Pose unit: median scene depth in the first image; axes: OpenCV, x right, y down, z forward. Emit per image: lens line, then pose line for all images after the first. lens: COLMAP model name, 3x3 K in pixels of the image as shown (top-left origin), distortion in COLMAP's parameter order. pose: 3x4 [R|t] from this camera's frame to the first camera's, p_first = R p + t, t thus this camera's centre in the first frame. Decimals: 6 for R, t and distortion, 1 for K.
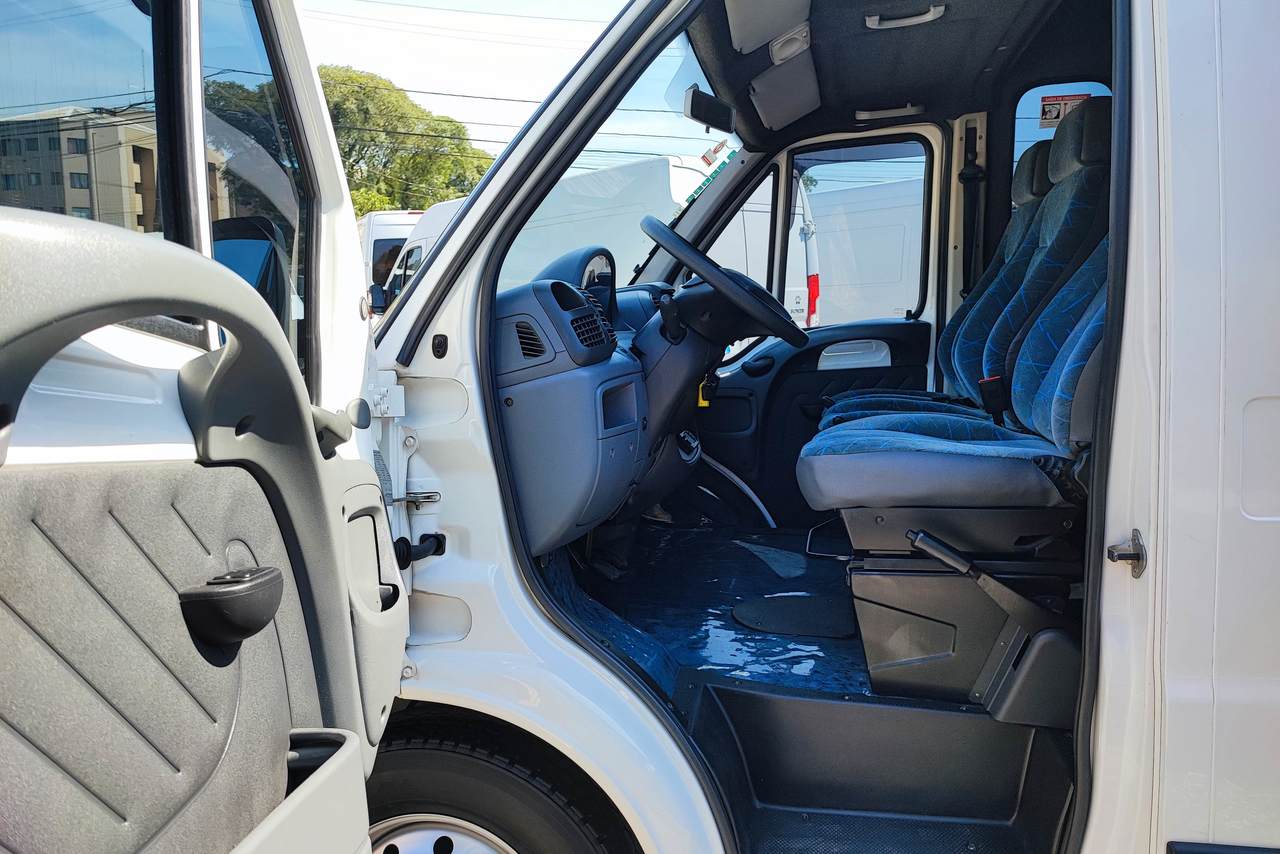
lens RADIAL K [[925.0, 0, 640.0], [0, 925.0, 427.0], [0, 0, 1]] dist [0.035433, -0.041738]
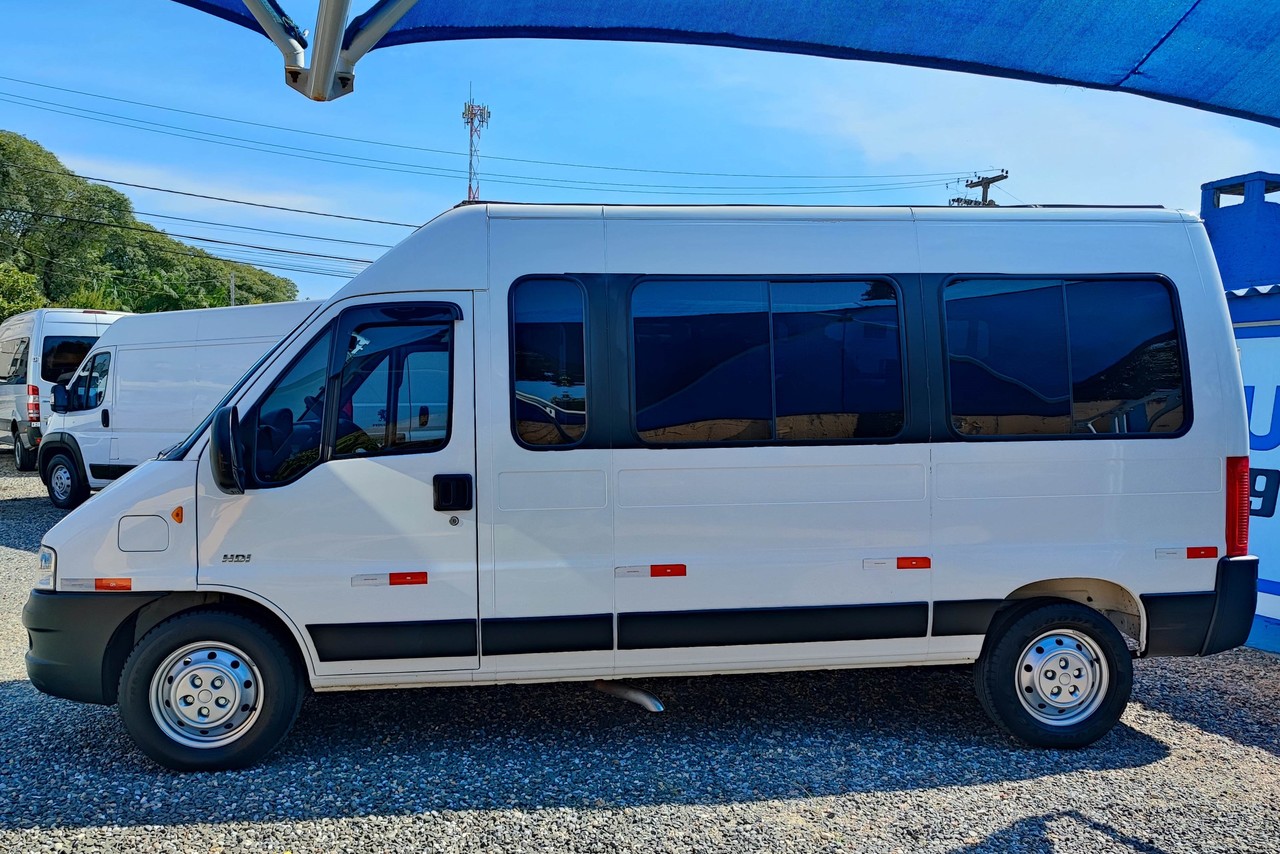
lens RADIAL K [[925.0, 0, 640.0], [0, 925.0, 427.0], [0, 0, 1]] dist [0.035433, -0.041738]
pose [[0.947221, 0.021517, 0.319858, 0.008659], [0.012450, 0.994523, -0.103771, 0.015644], [-0.320339, 0.102277, 0.941766, -0.223100]]
